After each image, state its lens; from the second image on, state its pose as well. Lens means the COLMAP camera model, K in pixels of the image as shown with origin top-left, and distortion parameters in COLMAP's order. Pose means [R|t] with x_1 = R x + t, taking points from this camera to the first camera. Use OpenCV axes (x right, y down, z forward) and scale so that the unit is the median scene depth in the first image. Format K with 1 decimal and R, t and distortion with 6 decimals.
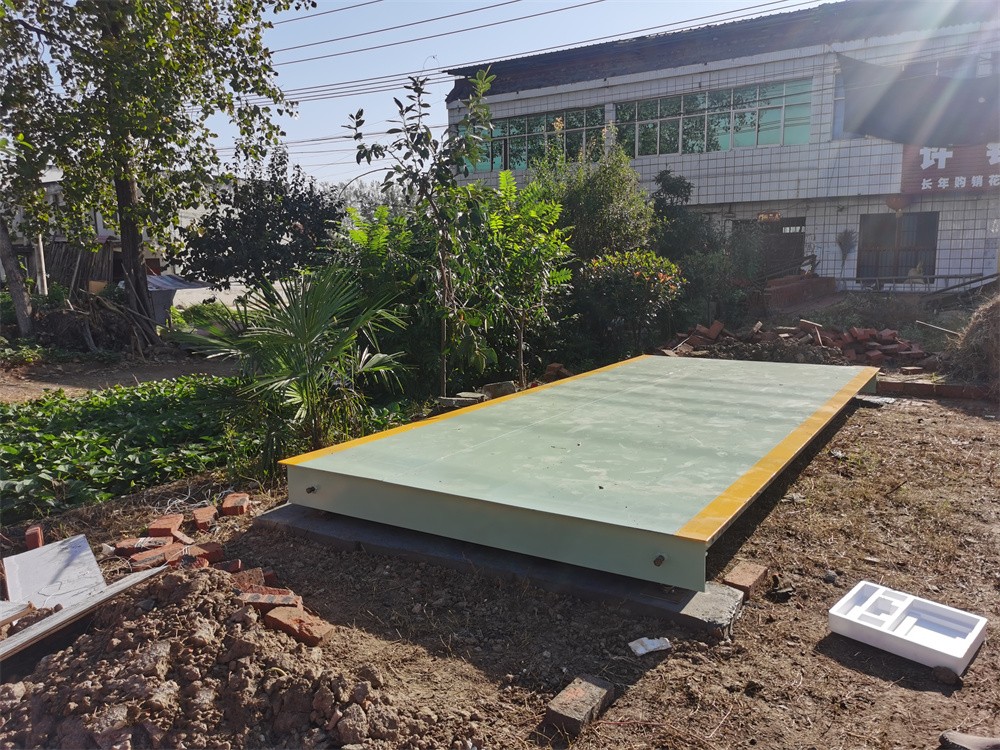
lens RADIAL K [[774.8, 0, 496.4], [0, 774.8, 376.7], [0, 0, 1]] dist [0.029962, -0.003760]
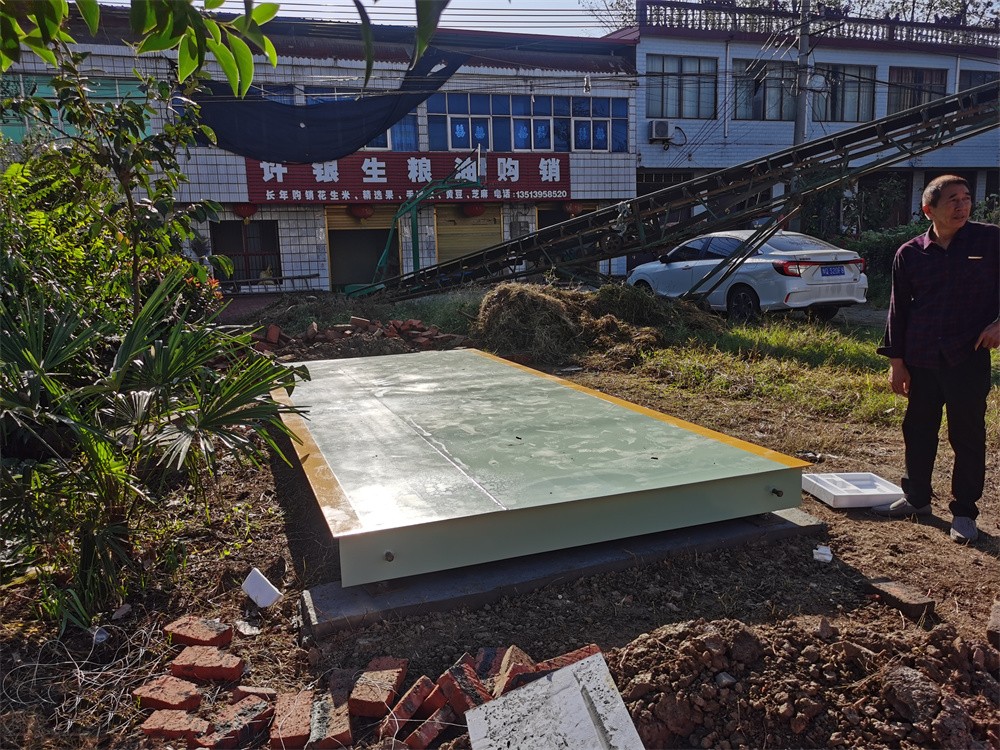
lens RADIAL K [[774.8, 0, 497.3], [0, 774.8, 373.5], [0, 0, 1]] dist [0.029962, -0.003760]
pose [[0.611027, -0.132632, 0.780419, -0.151695], [0.142553, 0.988183, 0.056331, -0.012738], [-0.778668, 0.076831, 0.622714, 0.084297]]
